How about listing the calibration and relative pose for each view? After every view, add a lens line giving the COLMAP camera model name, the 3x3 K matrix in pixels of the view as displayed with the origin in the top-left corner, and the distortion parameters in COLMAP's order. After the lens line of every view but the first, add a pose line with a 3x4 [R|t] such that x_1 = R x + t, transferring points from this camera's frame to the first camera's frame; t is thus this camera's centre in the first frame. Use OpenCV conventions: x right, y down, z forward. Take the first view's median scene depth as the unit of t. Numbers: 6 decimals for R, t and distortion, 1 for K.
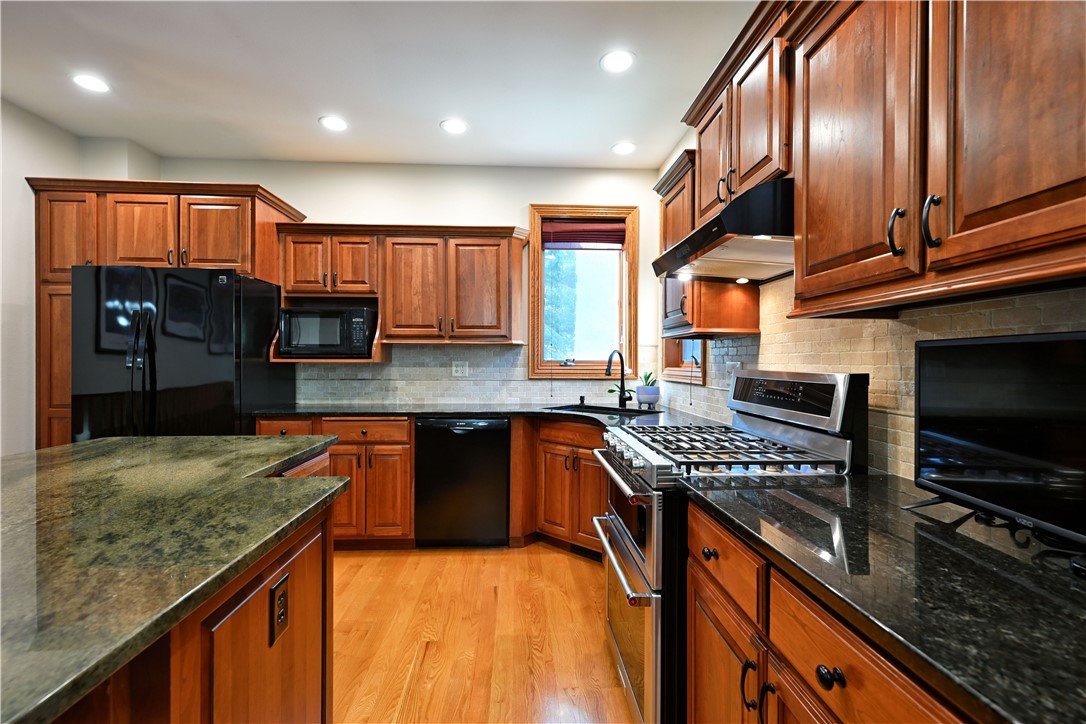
lens RADIAL K [[480.1, 0, 539.9], [0, 480.1, 363.1], [0, 0, 1]] dist [0.000433, 0.000200]
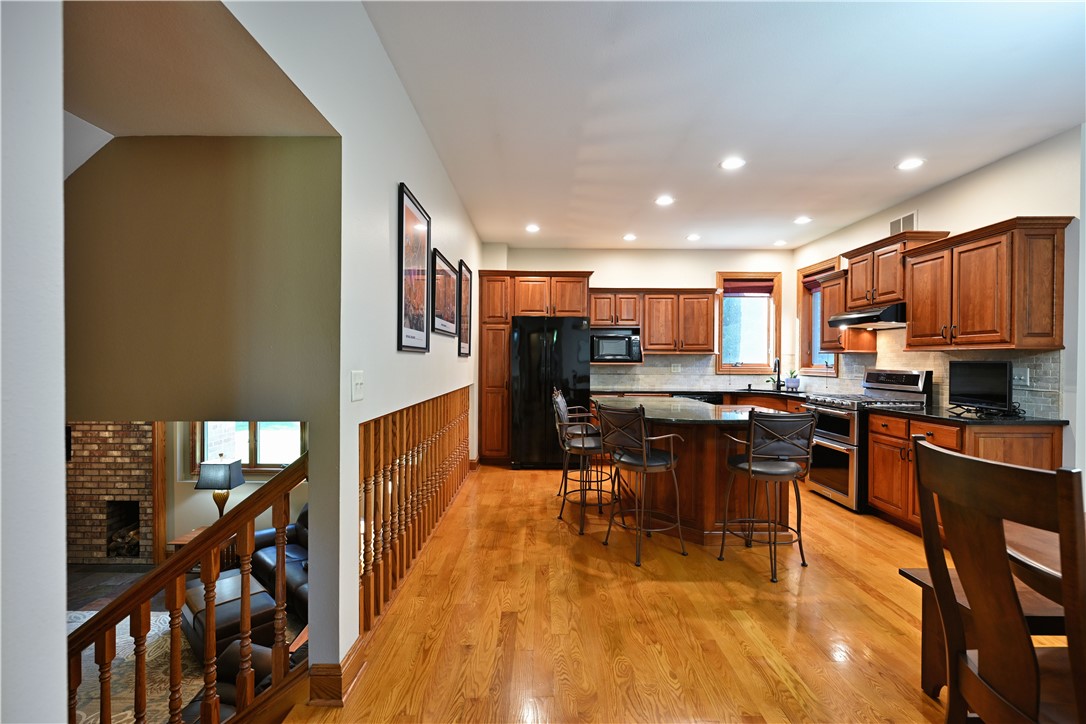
lens RADIAL K [[480.1, 0, 539.9], [0, 480.1, 363.1], [0, 0, 1]] dist [0.000433, 0.000200]
pose [[0.998704, 0.002264, -0.050839, -0.627091], [-0.002041, 0.999988, 0.004449, -0.013578], [0.050848, -0.004340, 0.998697, -0.822226]]
